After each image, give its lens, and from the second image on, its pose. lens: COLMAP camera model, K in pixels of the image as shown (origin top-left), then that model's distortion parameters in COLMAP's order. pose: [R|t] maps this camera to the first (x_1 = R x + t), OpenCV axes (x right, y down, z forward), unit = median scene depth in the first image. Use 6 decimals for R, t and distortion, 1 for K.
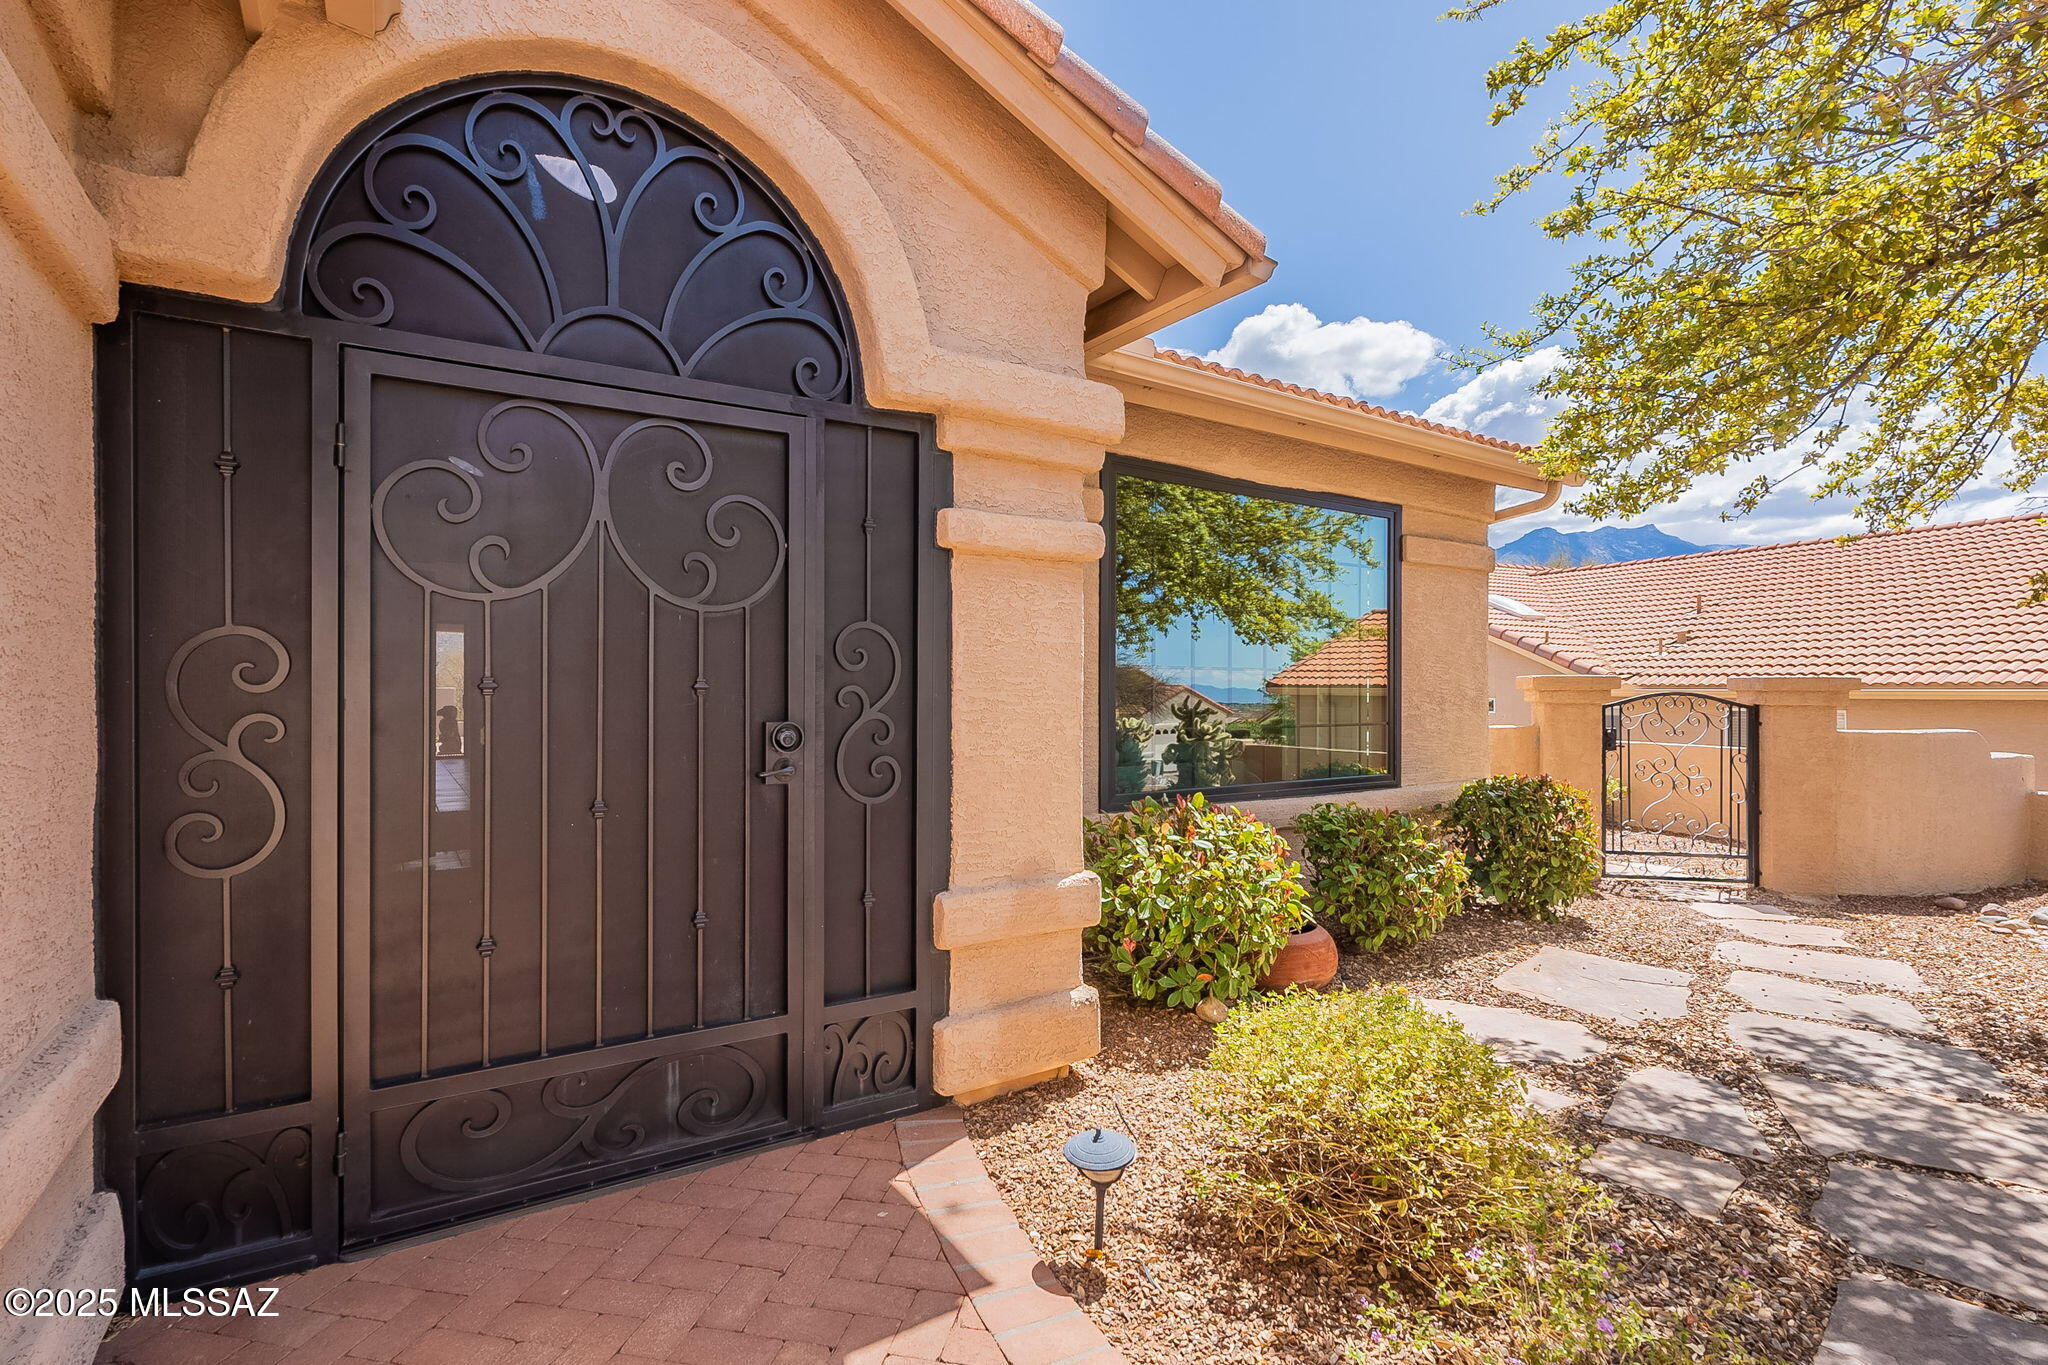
lens RADIAL K [[969.4, 0, 1024.0], [0, 969.4, 682.5], [0, 0, 1]] dist [0.001413, 0.001335]
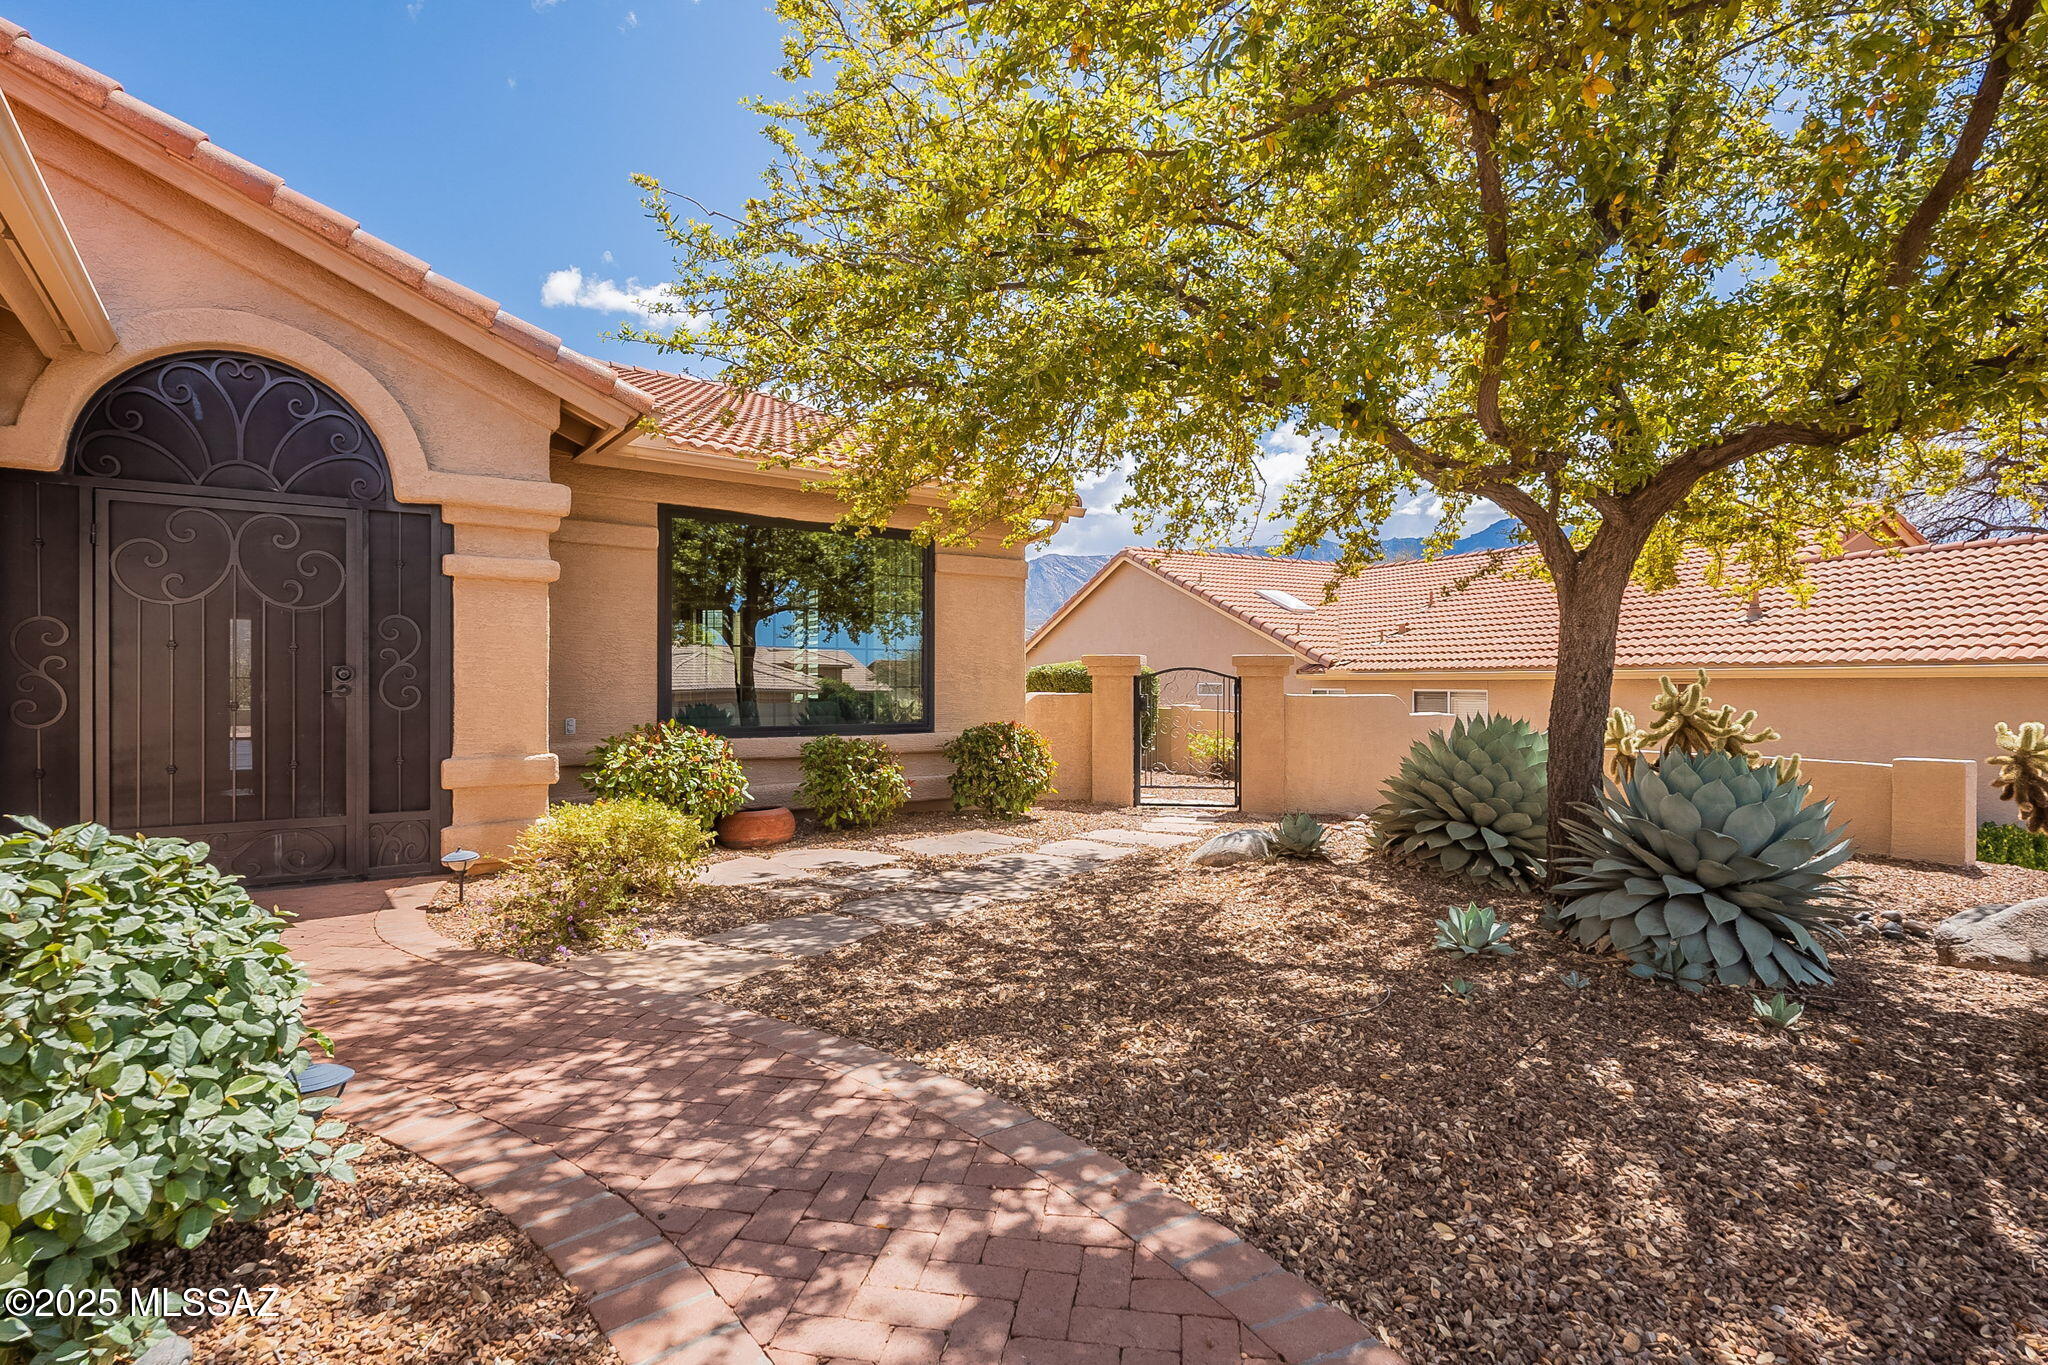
lens RADIAL K [[1004.9, 0, 1024.0], [0, 1004.9, 682.5], [0, 0, 1]] dist [-0.001403, -0.002057]
pose [[0.999004, 0.002827, 0.044524, 1.015094], [-0.003239, 0.999953, 0.009183, 0.049556], [-0.044495, -0.009318, 0.998966, -1.062787]]
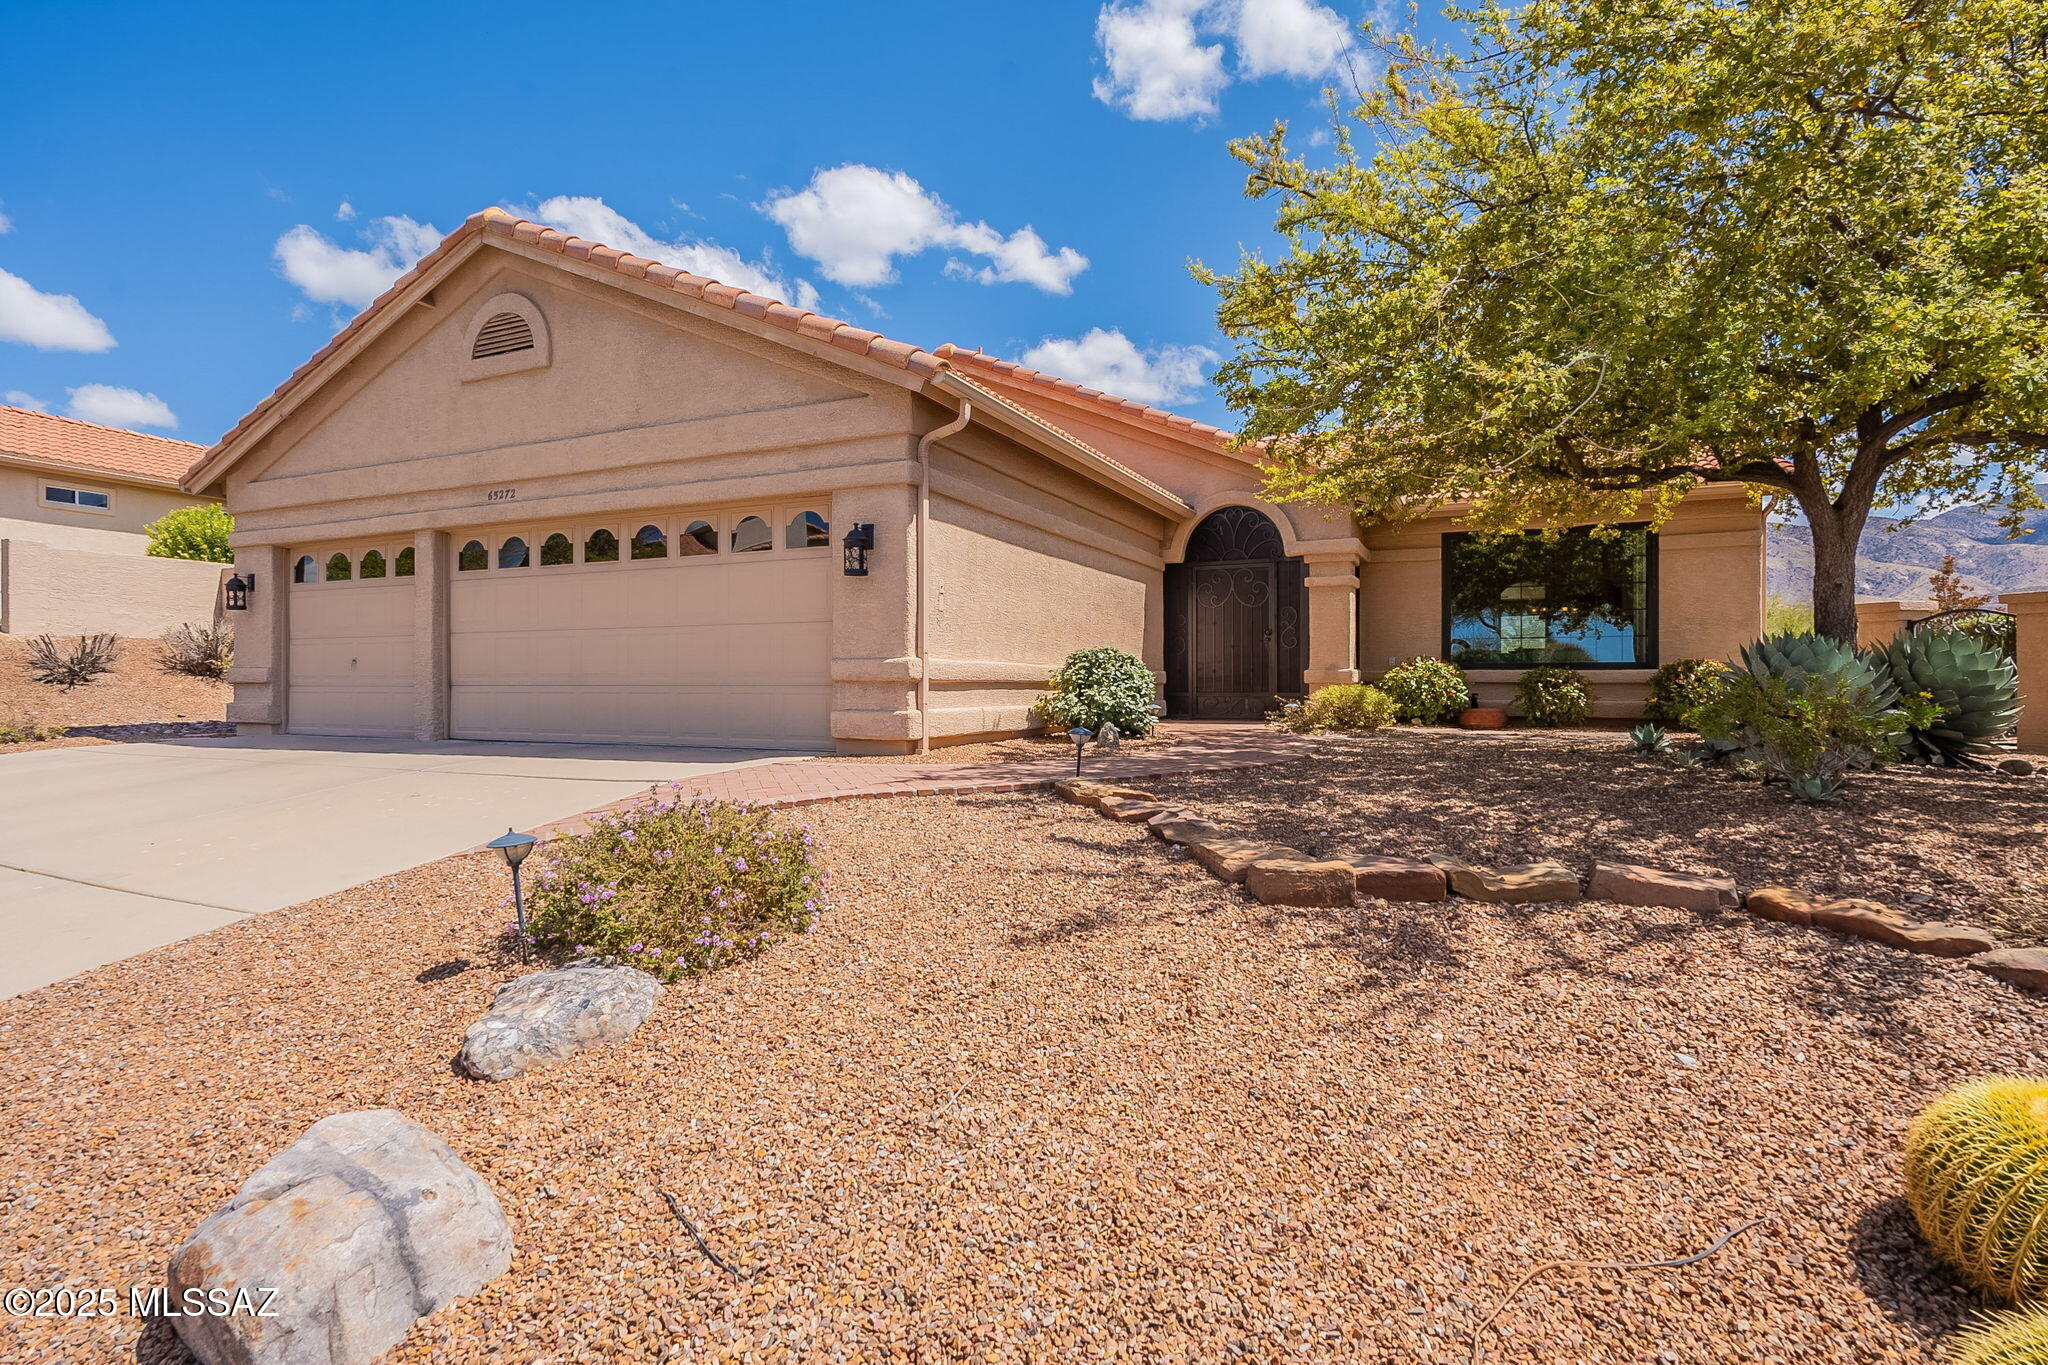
lens RADIAL K [[1004.9, 0, 1024.0], [0, 1004.9, 682.5], [0, 0, 1]] dist [-0.001403, -0.002057]
pose [[0.512162, 0.002272, -0.858886, 3.229848], [0.007220, 0.999950, 0.006950, 0.249430], [0.858858, -0.009761, 0.512120, -2.424542]]
